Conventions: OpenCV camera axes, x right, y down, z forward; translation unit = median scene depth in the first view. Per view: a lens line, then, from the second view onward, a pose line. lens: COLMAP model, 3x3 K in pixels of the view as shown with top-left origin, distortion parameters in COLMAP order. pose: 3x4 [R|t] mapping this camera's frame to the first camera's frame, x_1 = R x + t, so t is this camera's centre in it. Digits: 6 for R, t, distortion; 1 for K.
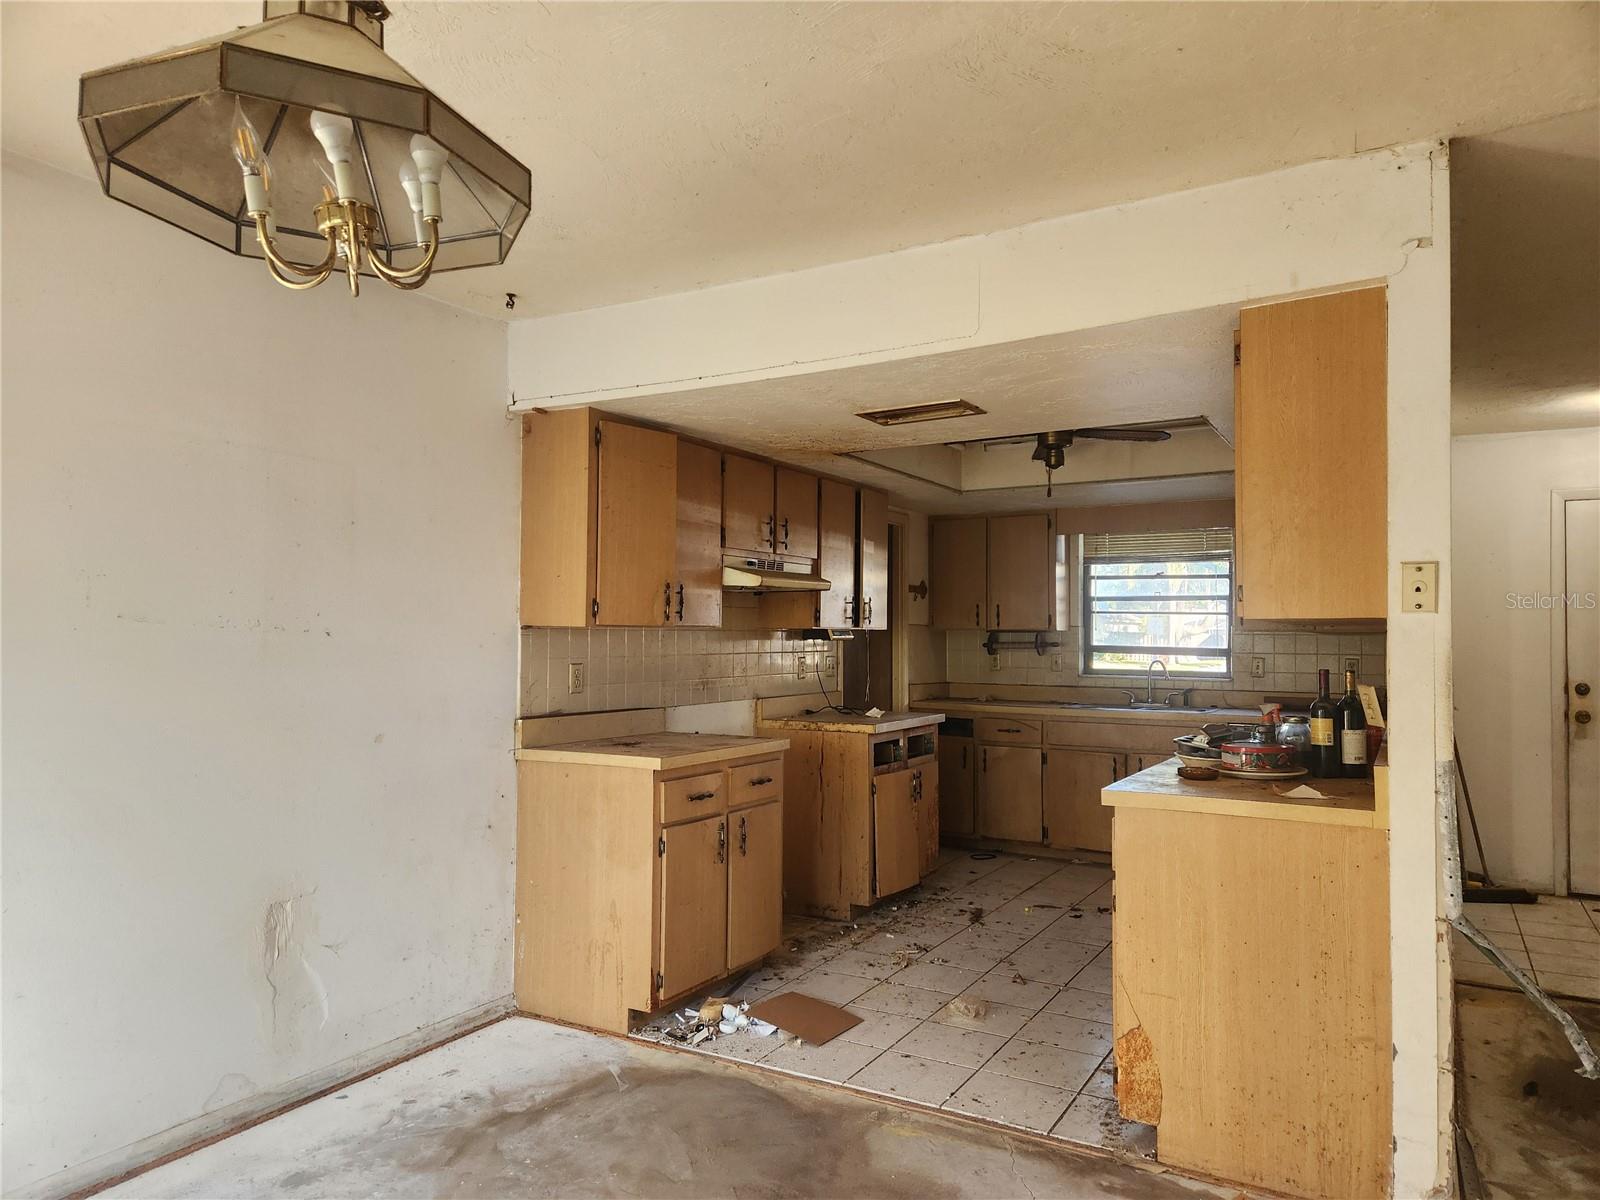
lens RADIAL K [[1060.5, 0, 800.0], [0, 1060.5, 600.0], [0, 0, 1]] dist [0.085070, -0.071964]
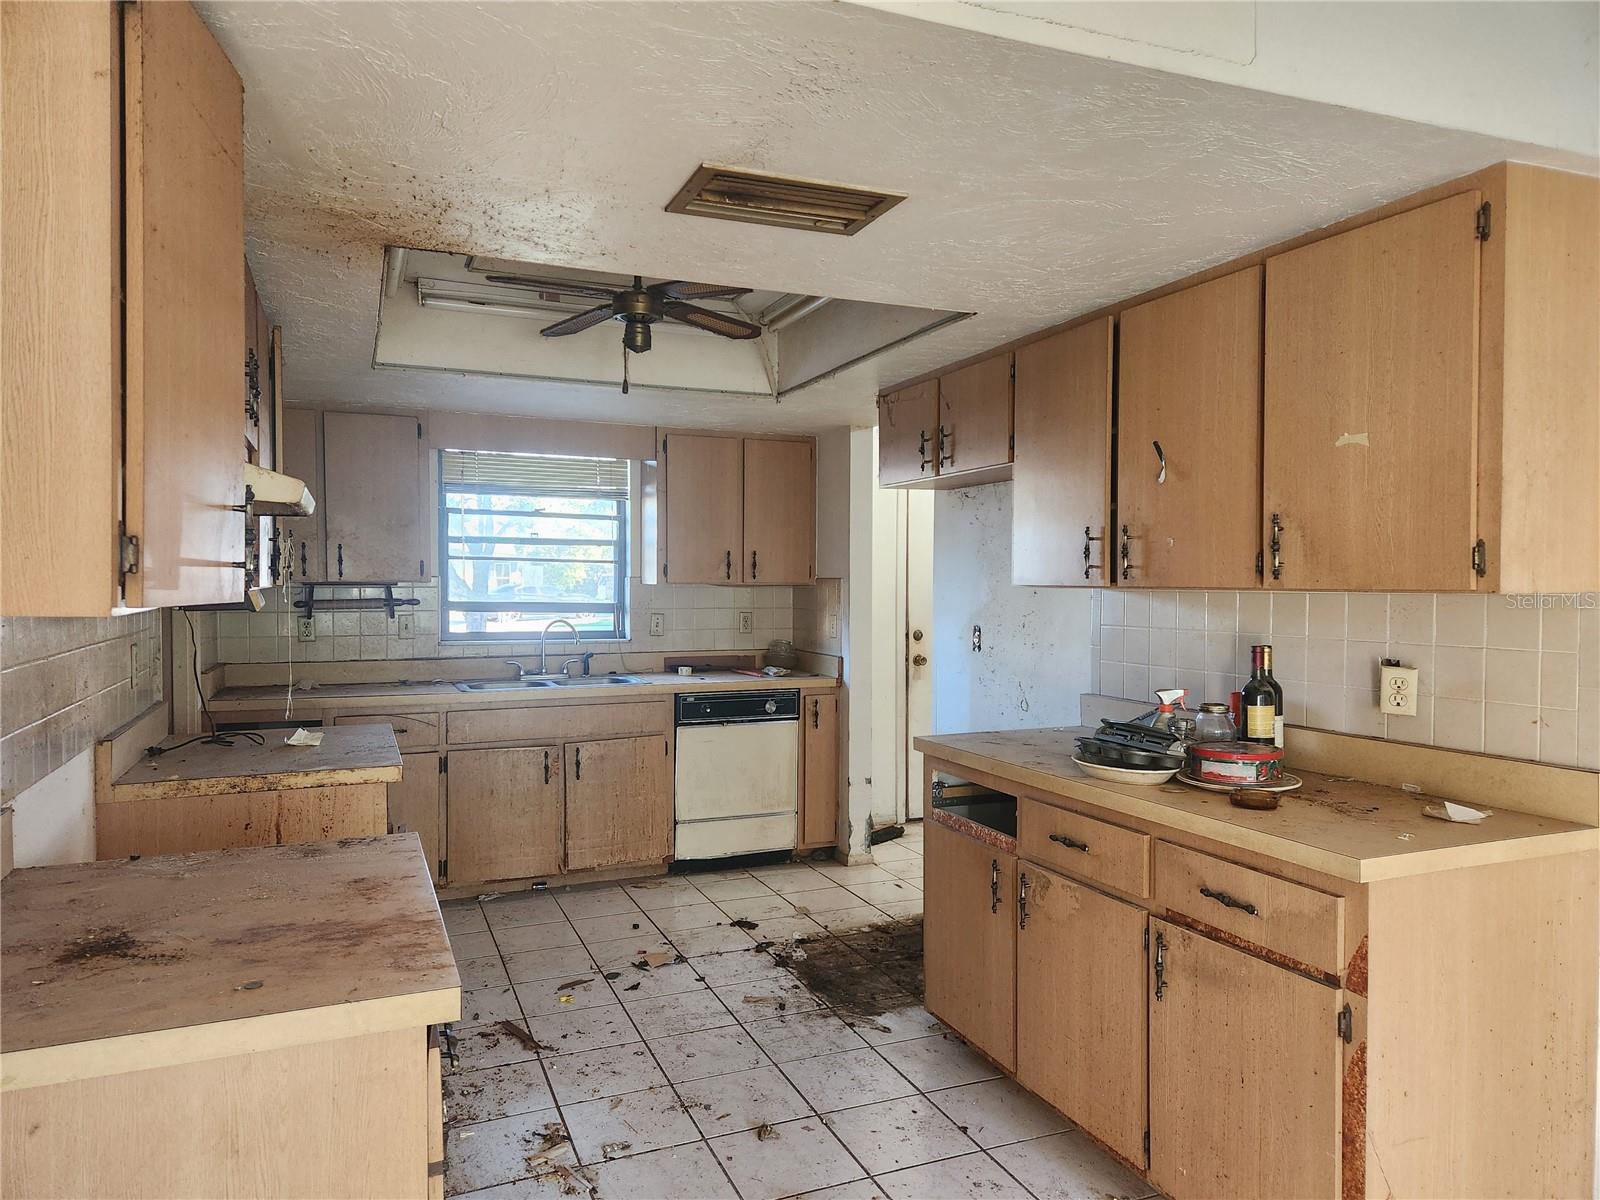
lens RADIAL K [[1060.5, 0, 800.0], [0, 1060.5, 600.0], [0, 0, 1]] dist [0.085070, -0.071964]
pose [[0.603047, -0.018014, 0.797502, -0.188310], [-0.029441, 0.998561, 0.044818, 0.000865], [-0.797162, -0.050507, 0.601649, 0.382762]]
